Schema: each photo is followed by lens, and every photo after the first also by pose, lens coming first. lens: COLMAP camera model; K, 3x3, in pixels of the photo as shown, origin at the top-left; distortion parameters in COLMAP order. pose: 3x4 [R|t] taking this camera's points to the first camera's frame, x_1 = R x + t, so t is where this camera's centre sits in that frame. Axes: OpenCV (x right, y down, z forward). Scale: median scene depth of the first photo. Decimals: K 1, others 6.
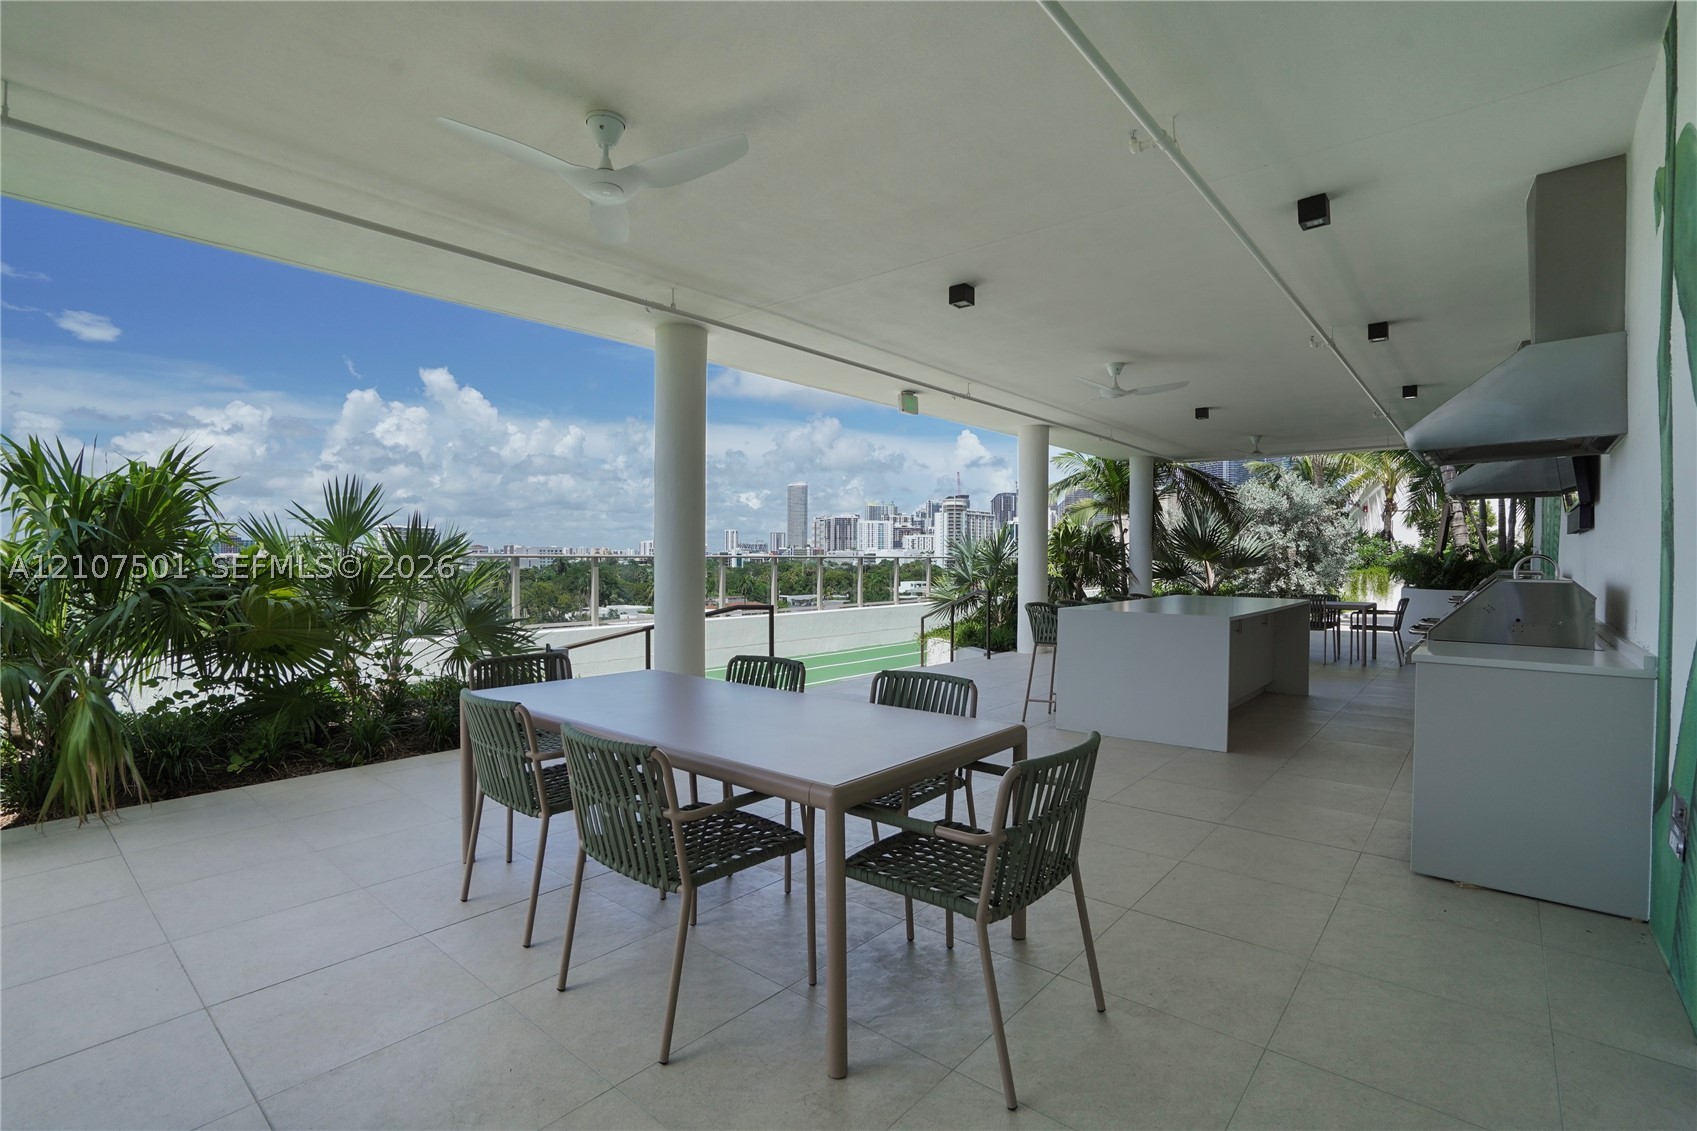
lens RADIAL K [[782.2, 0, 847.7], [0, 782.2, 566.7], [0, 0, 1]] dist [-0.021522, 0.000263]
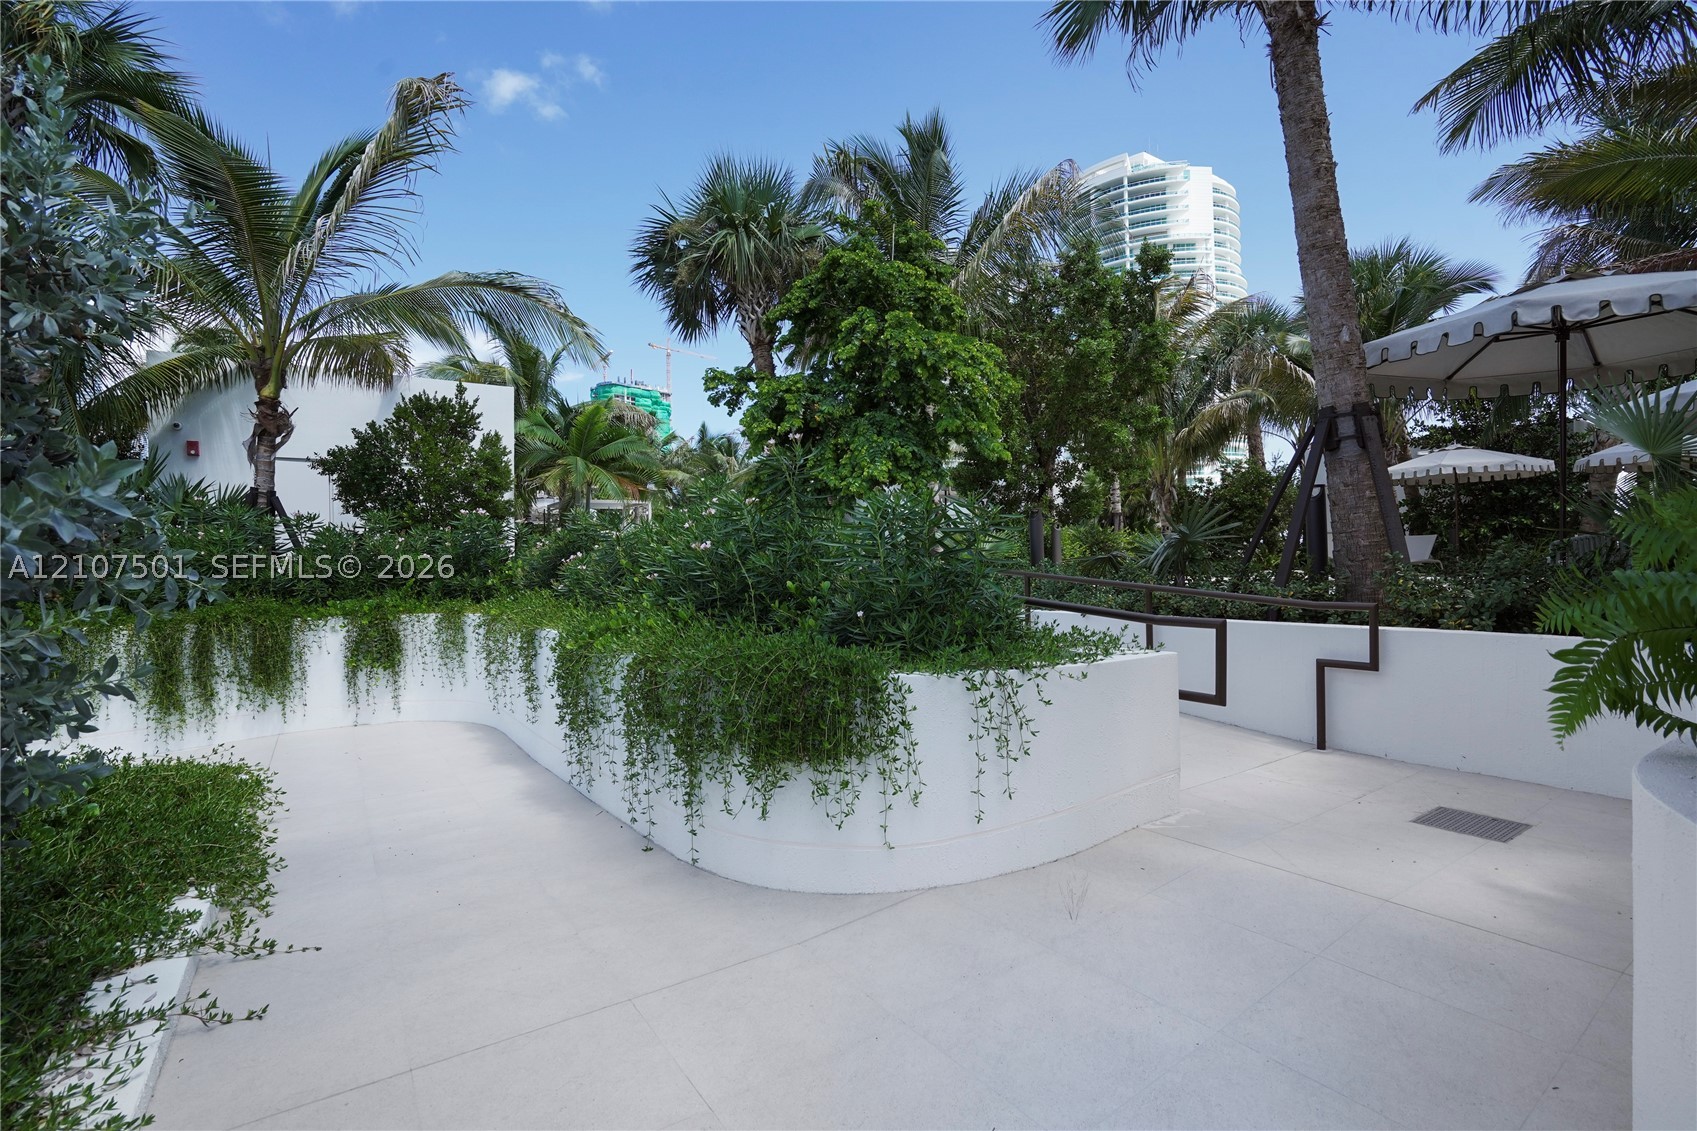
lens RADIAL K [[782.2, 0, 856.4], [0, 782.2, 565.0], [0, 0, 1]] dist [-0.021522, 0.000263]
pose [[0.253371, -0.004048, 0.967361, 0.425239], [0.015498, 0.999880, 0.000125, -0.007317], [-0.967245, 0.014961, 0.253403, 0.650887]]
